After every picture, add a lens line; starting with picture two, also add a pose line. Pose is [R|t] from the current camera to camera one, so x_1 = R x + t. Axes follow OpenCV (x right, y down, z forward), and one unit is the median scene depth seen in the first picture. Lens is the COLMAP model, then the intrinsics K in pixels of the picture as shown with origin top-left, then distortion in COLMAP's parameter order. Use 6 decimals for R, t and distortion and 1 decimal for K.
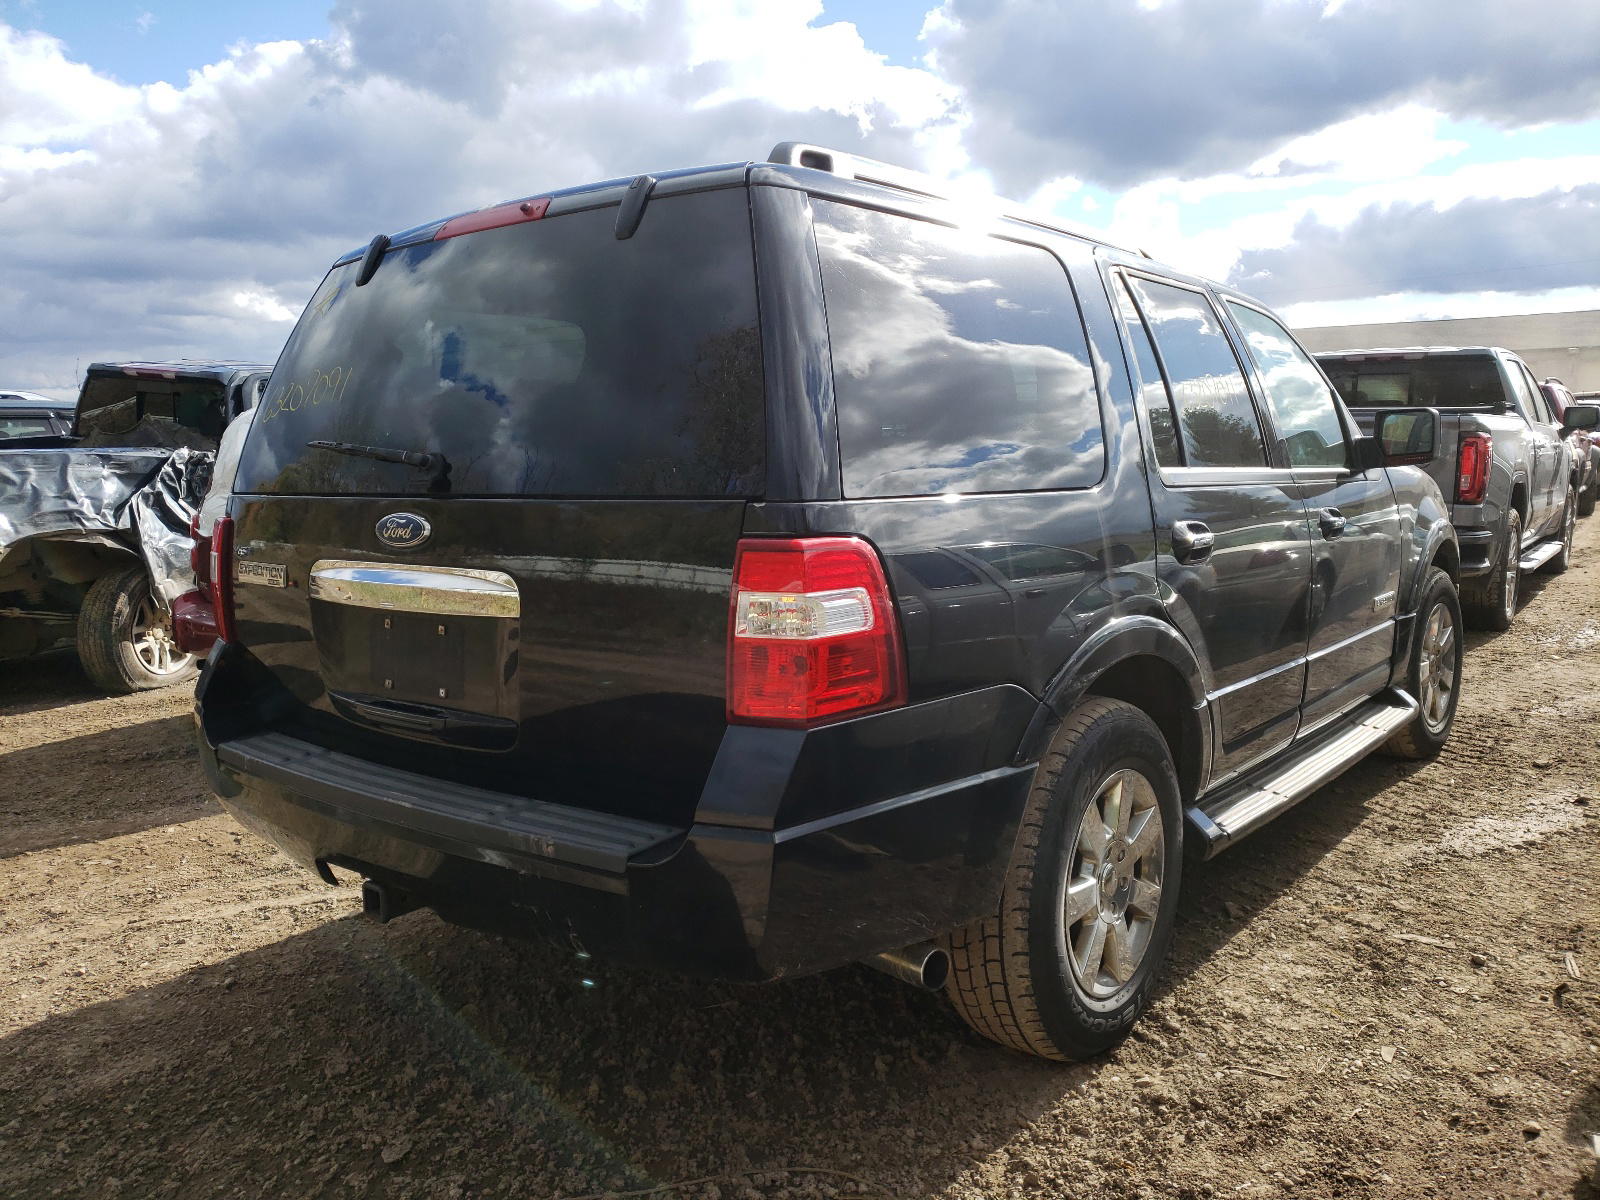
lens RADIAL K [[1248.3, 0, 796.5], [0, 1248.3, 610.3], [0, 0, 1]] dist [0.016230, 0.000421]
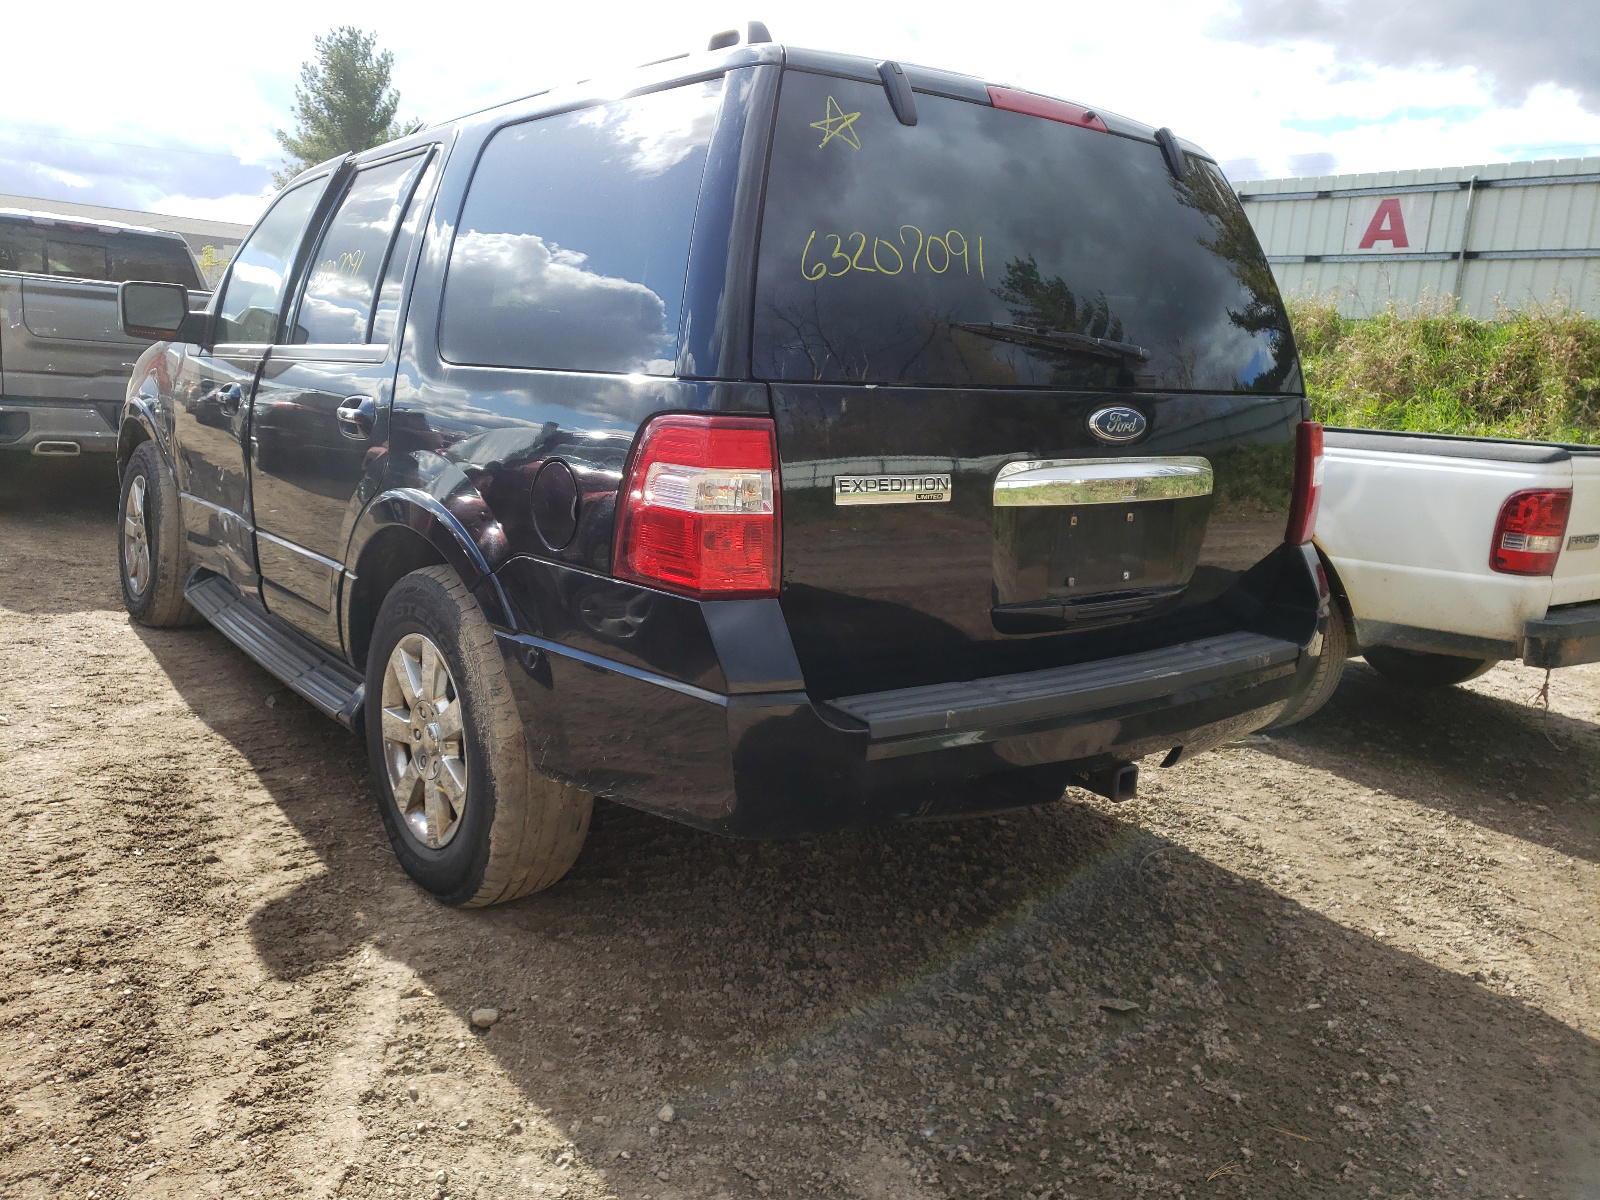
lens RADIAL K [[1248.3, 0, 796.5], [0, 1248.3, 610.3], [0, 0, 1]] dist [0.016230, 0.000421]
pose [[0.279495, -0.172452, 0.944533, -1.319103], [0.095734, 0.983841, 0.151301, -0.089938], [-0.955362, 0.048136, 0.291489, 0.917682]]
